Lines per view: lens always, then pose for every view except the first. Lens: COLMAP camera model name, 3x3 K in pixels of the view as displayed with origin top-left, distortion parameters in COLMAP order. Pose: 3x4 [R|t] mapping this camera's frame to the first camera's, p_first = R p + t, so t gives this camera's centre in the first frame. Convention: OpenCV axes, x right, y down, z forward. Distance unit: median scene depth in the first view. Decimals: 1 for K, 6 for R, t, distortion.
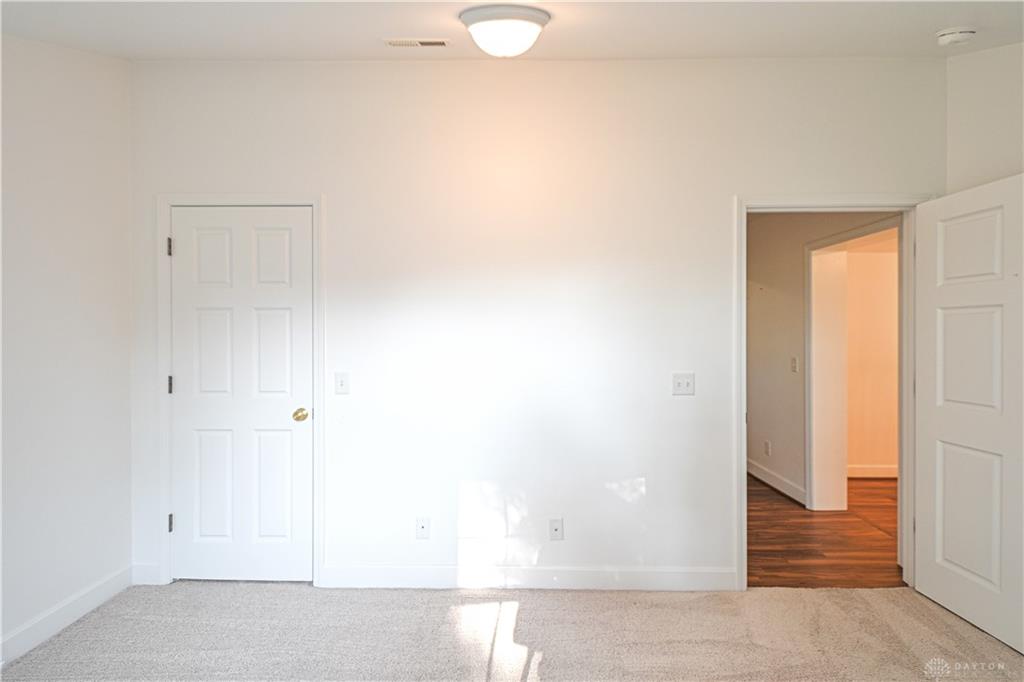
lens RADIAL K [[449.9, 0, 505.5], [0, 449.9, 339.5], [0, 0, 1]] dist [0.010441, -0.003023]
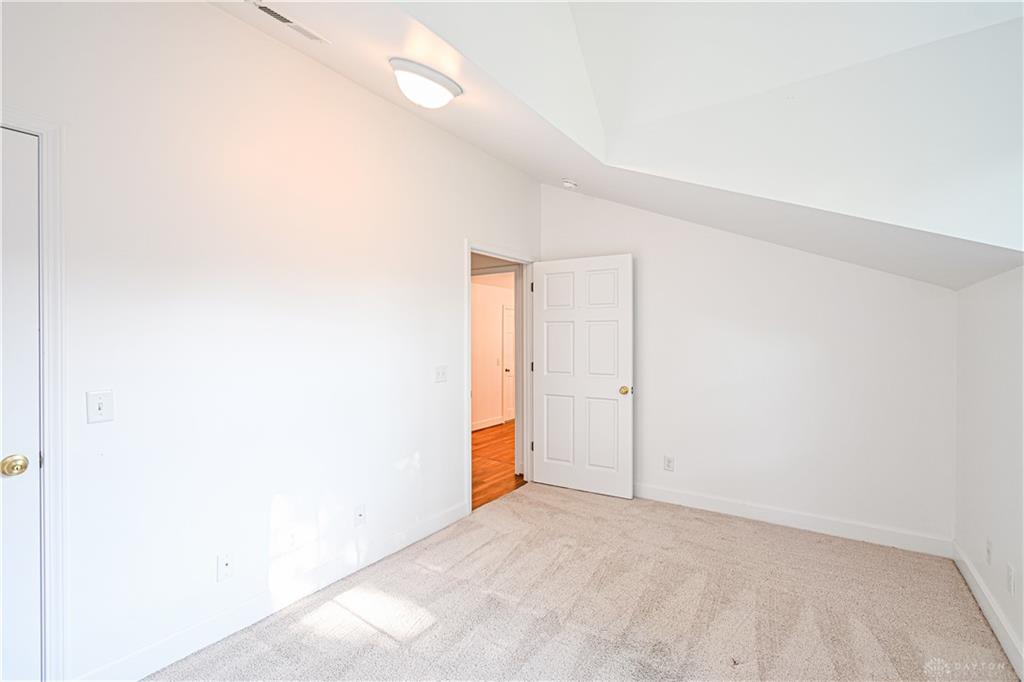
lens RADIAL K [[449.9, 0, 511.6], [0, 449.9, 337.8], [0, 0, 1]] dist [0.010441, -0.003023]
pose [[0.574381, -0.006592, 0.818562, -0.579918], [0.012874, 0.999917, -0.000981, -0.002605], [-0.818487, 0.011102, 0.574418, 0.065866]]
